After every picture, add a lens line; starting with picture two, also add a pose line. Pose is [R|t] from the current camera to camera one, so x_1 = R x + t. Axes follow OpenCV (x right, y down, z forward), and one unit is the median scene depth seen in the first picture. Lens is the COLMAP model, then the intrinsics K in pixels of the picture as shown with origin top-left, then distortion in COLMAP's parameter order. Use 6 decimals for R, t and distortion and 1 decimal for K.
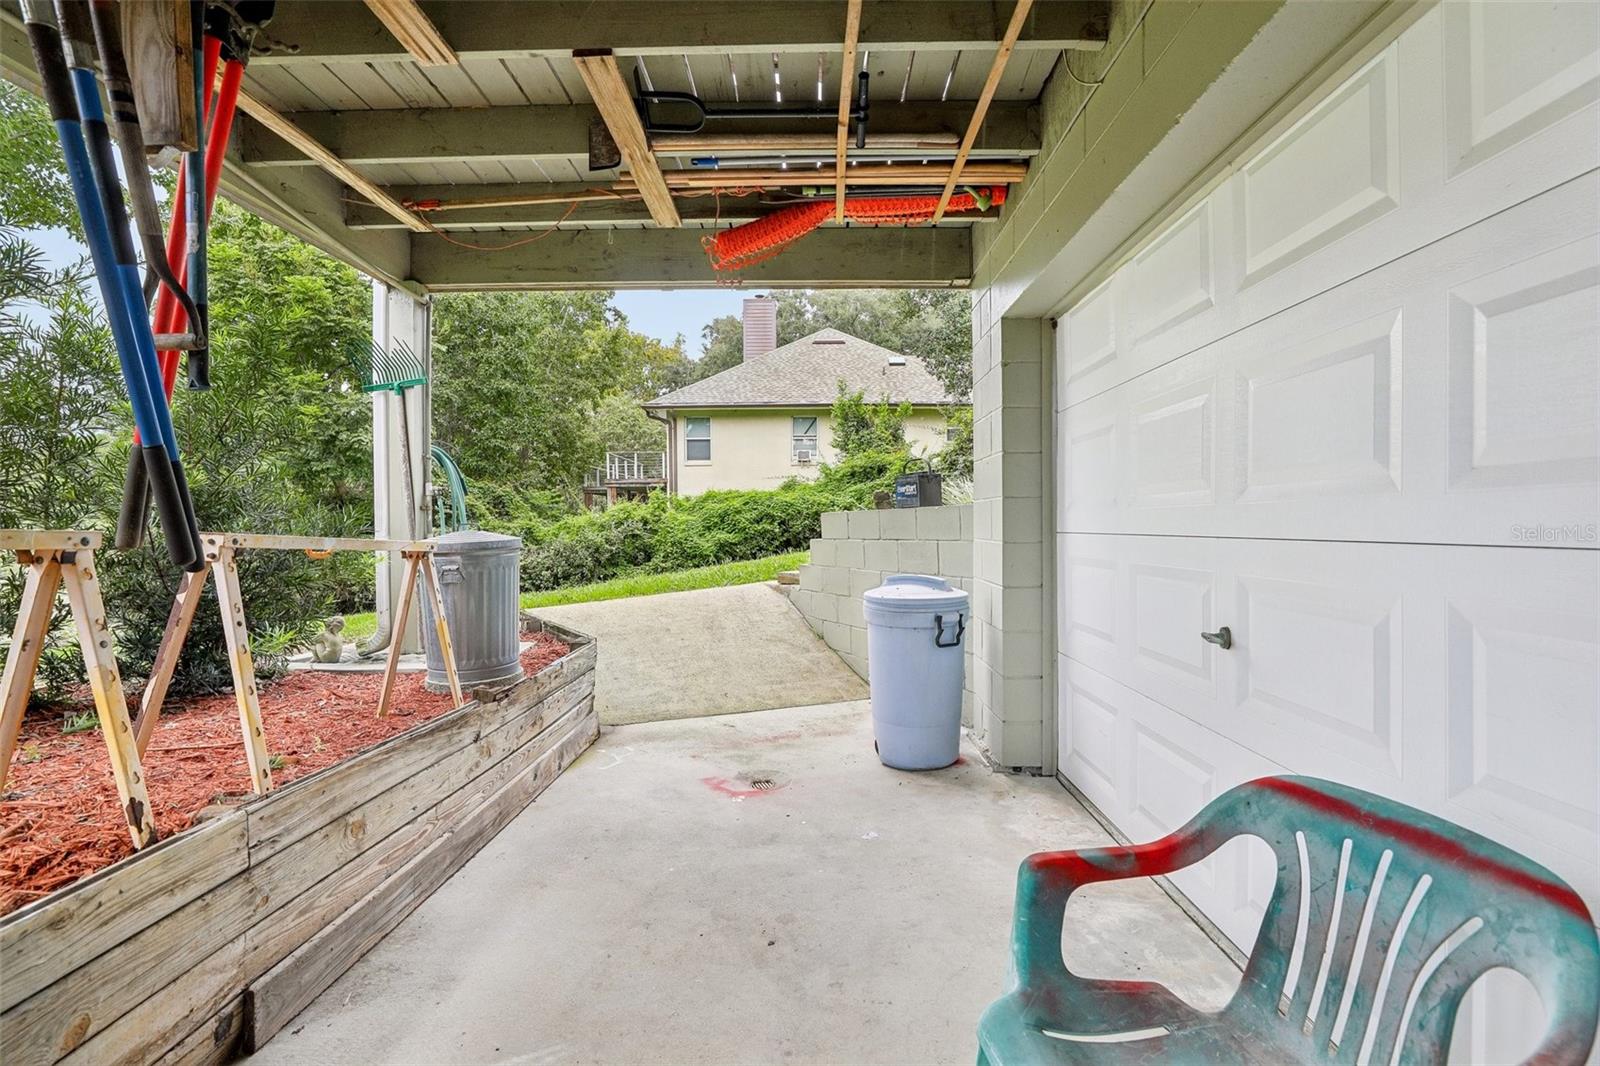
lens RADIAL K [[725.9, 0, 799.3], [0, 725.9, 535.8], [0, 0, 1]] dist [-0.028415, 0.000093]
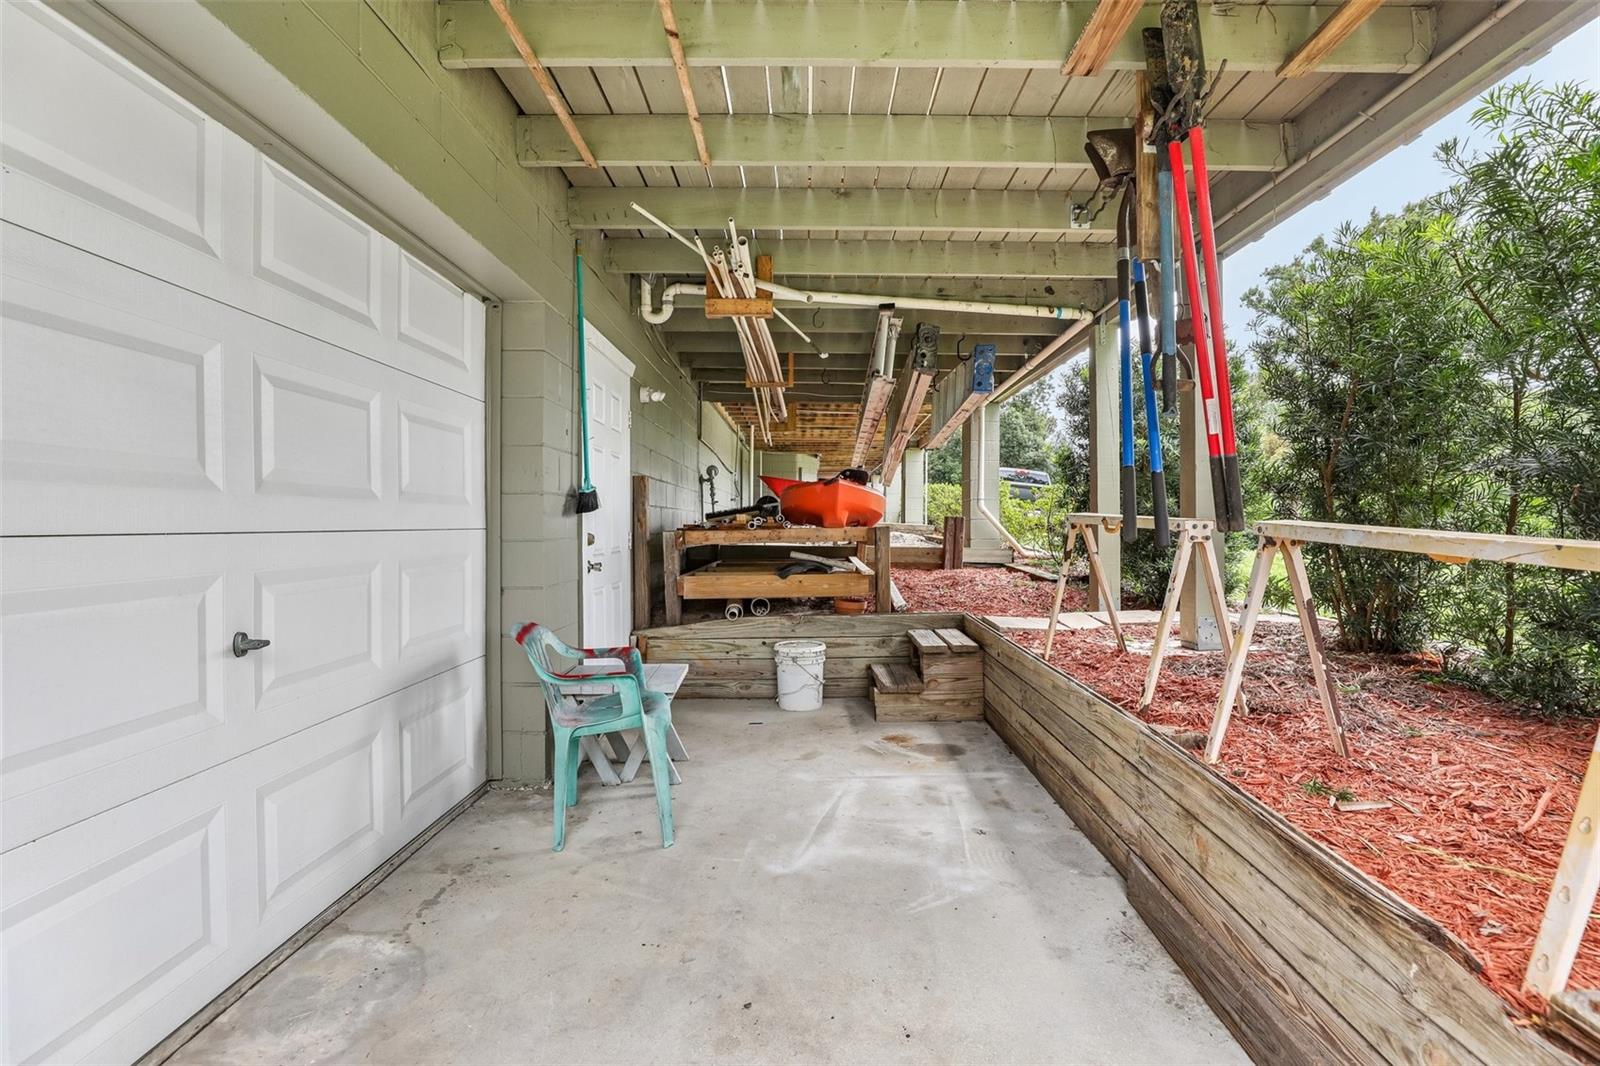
lens RADIAL K [[725.9, 0, 801.4], [0, 725.9, 537.9], [0, 0, 1]] dist [-0.028415, 0.000093]
pose [[-0.999782, 0.000955, -0.020859, -0.093900], [0.000880, 0.999993, 0.003584, 0.007297], [0.020862, 0.003565, -0.999776, 2.024897]]
